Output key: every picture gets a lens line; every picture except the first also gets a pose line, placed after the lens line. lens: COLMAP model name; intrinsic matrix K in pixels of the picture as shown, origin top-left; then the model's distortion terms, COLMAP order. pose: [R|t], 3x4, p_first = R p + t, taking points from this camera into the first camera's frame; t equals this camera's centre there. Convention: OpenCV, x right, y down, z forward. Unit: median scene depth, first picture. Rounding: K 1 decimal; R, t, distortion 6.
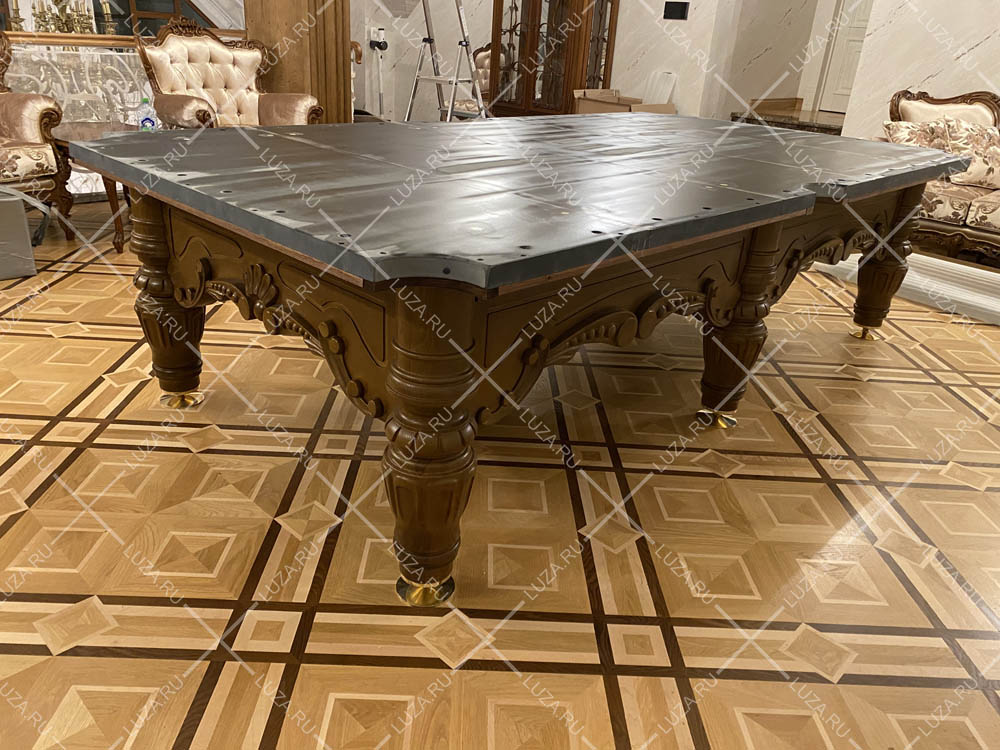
lens RADIAL K [[740.8, 0, 501.7], [0, 740.8, 373.7], [0, 0, 1]] dist [0.026050, -0.021272]
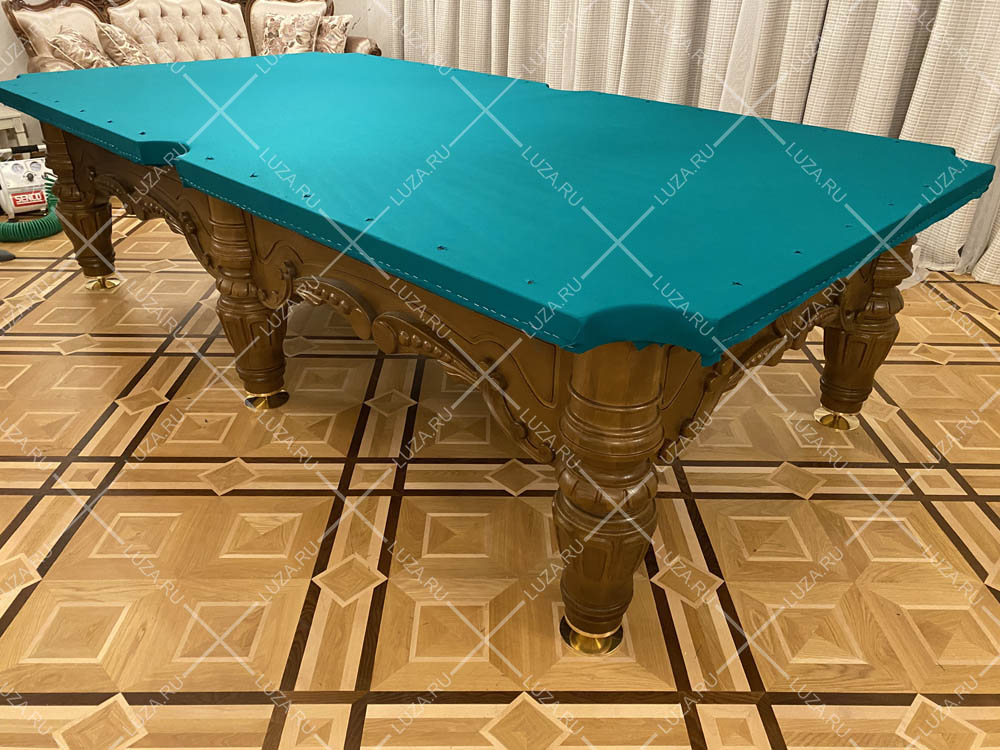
lens RADIAL K [[740.8, 0, 507.0], [0, 740.8, 361.8], [0, 0, 1]] dist [0.026050, -0.021272]
pose [[0.998958, -0.039727, -0.022481, -0.033575], [0.041179, 0.996814, 0.068316, -0.101658], [0.019695, -0.069170, 0.997410, 0.106952]]
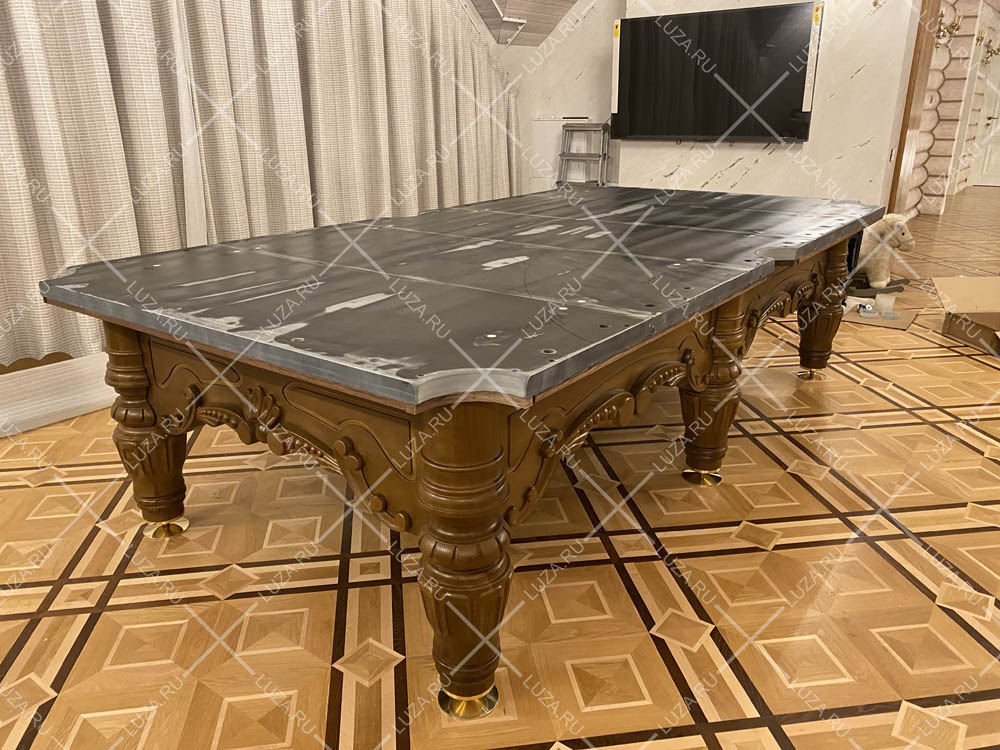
lens RADIAL K [[740.8, 0, 489.3], [0, 740.8, 372.2], [0, 0, 1]] dist [0.026050, -0.021272]
pose [[0.989364, -0.111433, 0.093496, -0.134675], [0.119129, 0.989552, -0.081215, -0.058675], [-0.083469, 0.091489, 0.992302, 0.023959]]
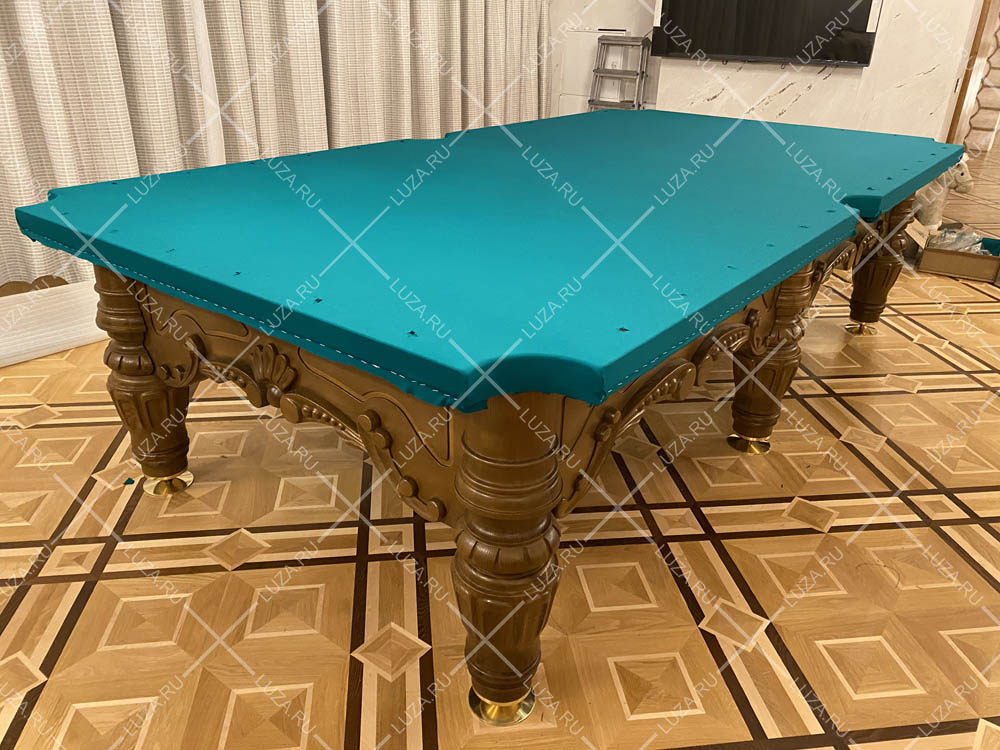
lens RADIAL K [[740.8, 0, 499.4], [0, 740.8, 374.6], [0, 0, 1]] dist [0.026050, -0.021272]
pose [[0.992655, -0.085492, 0.085604, -0.156938], [0.083353, 0.996119, 0.028267, -0.111583], [-0.087688, -0.020924, 0.995928, 0.129558]]
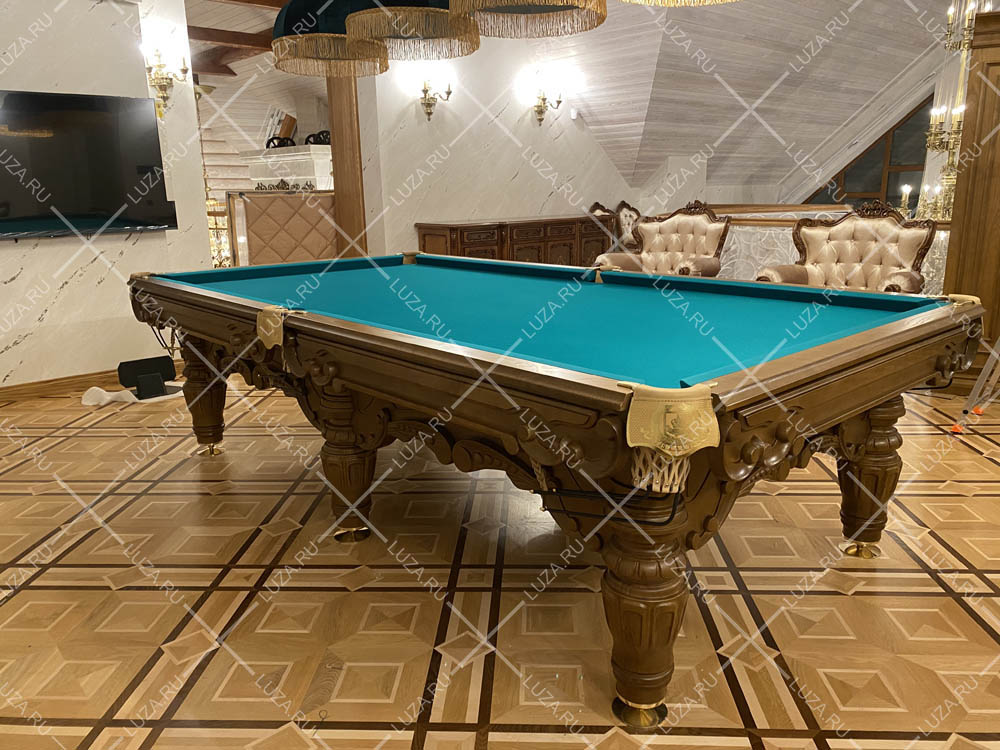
lens RADIAL K [[740.8, 0, 505.3], [0, 740.8, 375.1], [0, 0, 1]] dist [0.026050, -0.021272]
pose [[0.994868, -0.065937, -0.076742, -0.077375], [0.050532, 0.980922, -0.187719, 0.009133], [0.087655, 0.182877, 0.979220, -0.119789]]
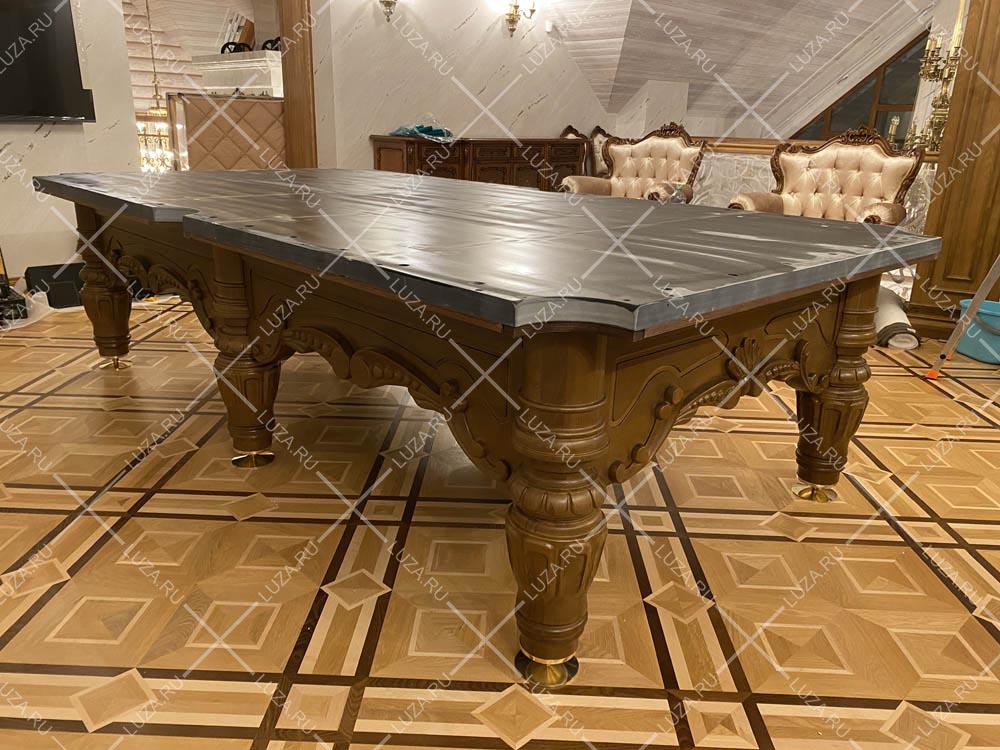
lens RADIAL K [[740.8, 0, 502.3], [0, 740.8, 378.7], [0, 0, 1]] dist [0.026050, -0.021272]
pose [[0.998460, -0.022737, -0.050596, -0.016933], [0.017331, 0.994338, -0.104837, 0.028351], [0.052694, 0.103799, 0.993201, 0.034501]]
